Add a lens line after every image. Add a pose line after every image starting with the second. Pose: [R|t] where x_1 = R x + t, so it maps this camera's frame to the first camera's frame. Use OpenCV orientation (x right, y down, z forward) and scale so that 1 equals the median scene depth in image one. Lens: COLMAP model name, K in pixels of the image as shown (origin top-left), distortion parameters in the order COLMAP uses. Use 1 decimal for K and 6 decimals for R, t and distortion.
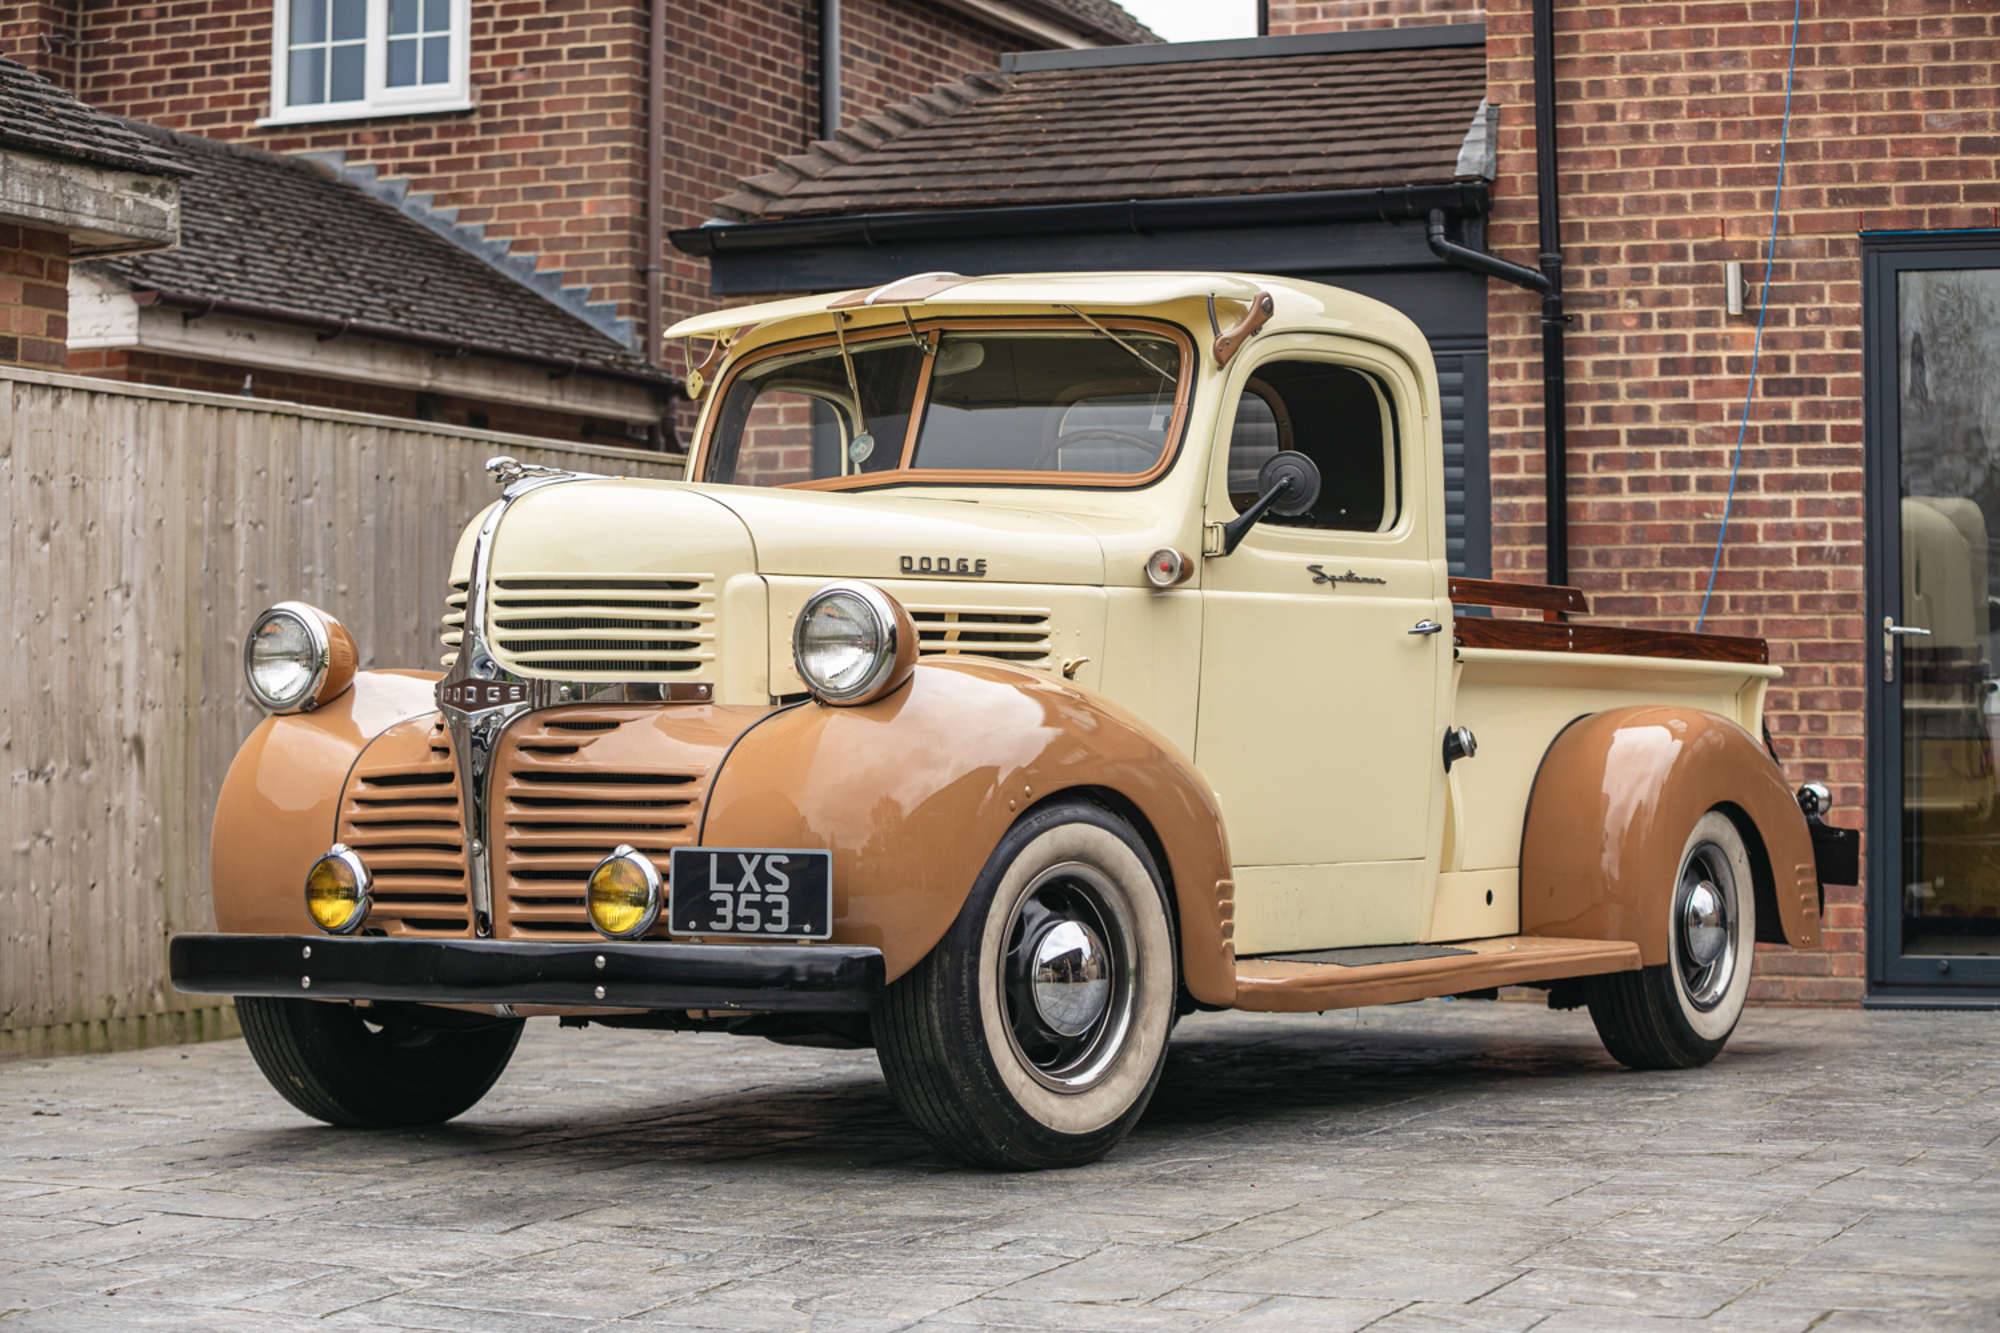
lens RADIAL K [[4167.8, 0, 999.9], [0, 4167.8, 670.2], [0, 0, 1]] dist [-0.287932, 0.000000]
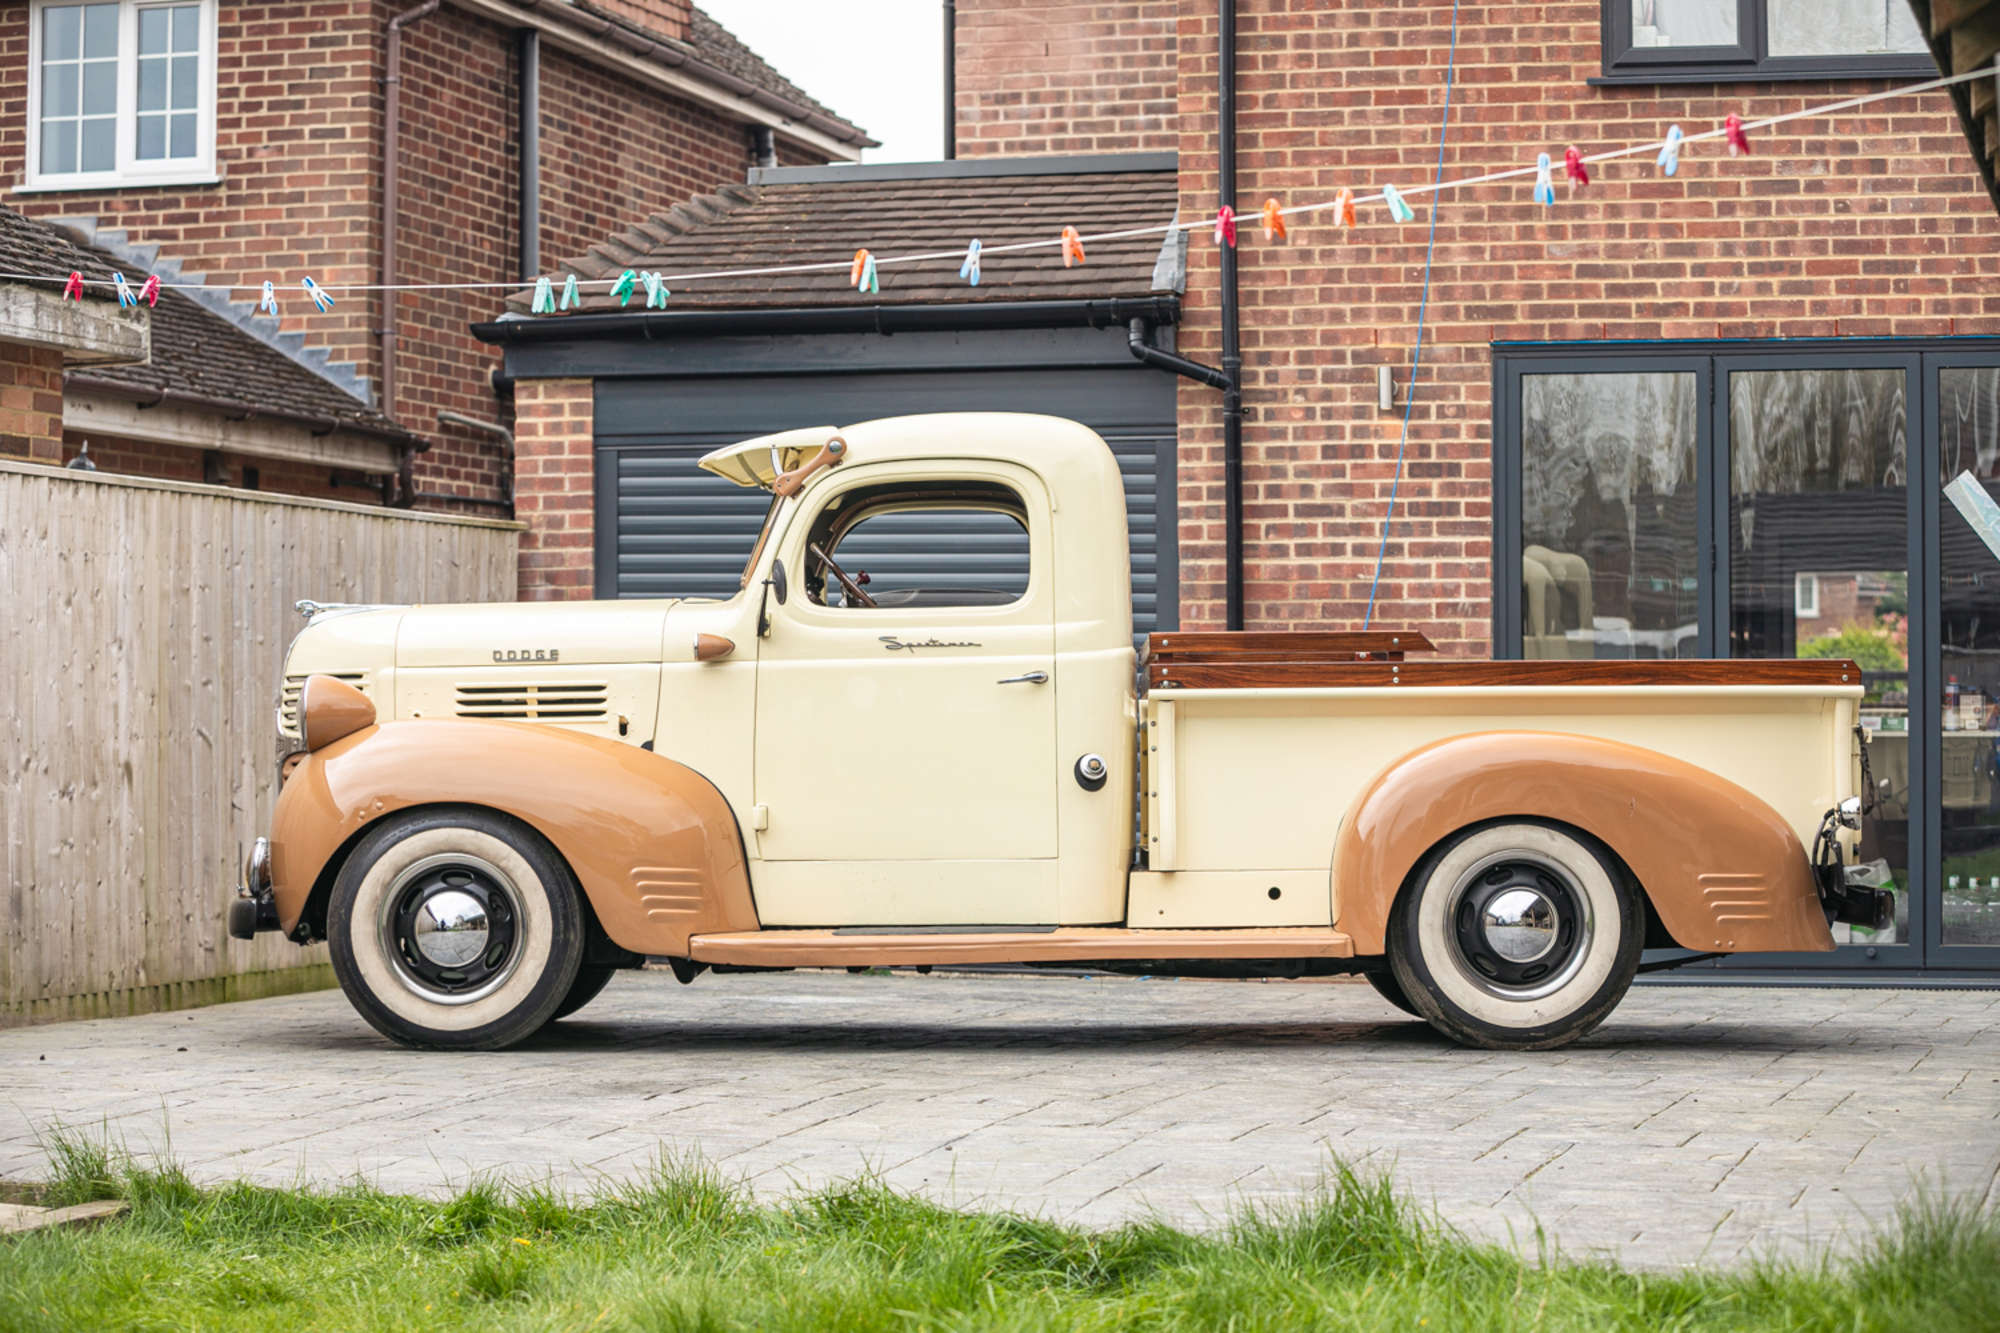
lens RADIAL K [[4793.7, 0, 947.4], [0, 4793.7, 718.4], [0, 0, 1]] dist [-0.185830, 0.000000]
pose [[0.993735, 0.000808, 0.111763, -0.104980], [-0.002006, 0.999942, 0.010606, -0.010626], [-0.111748, -0.010763, 0.993678, -0.375341]]
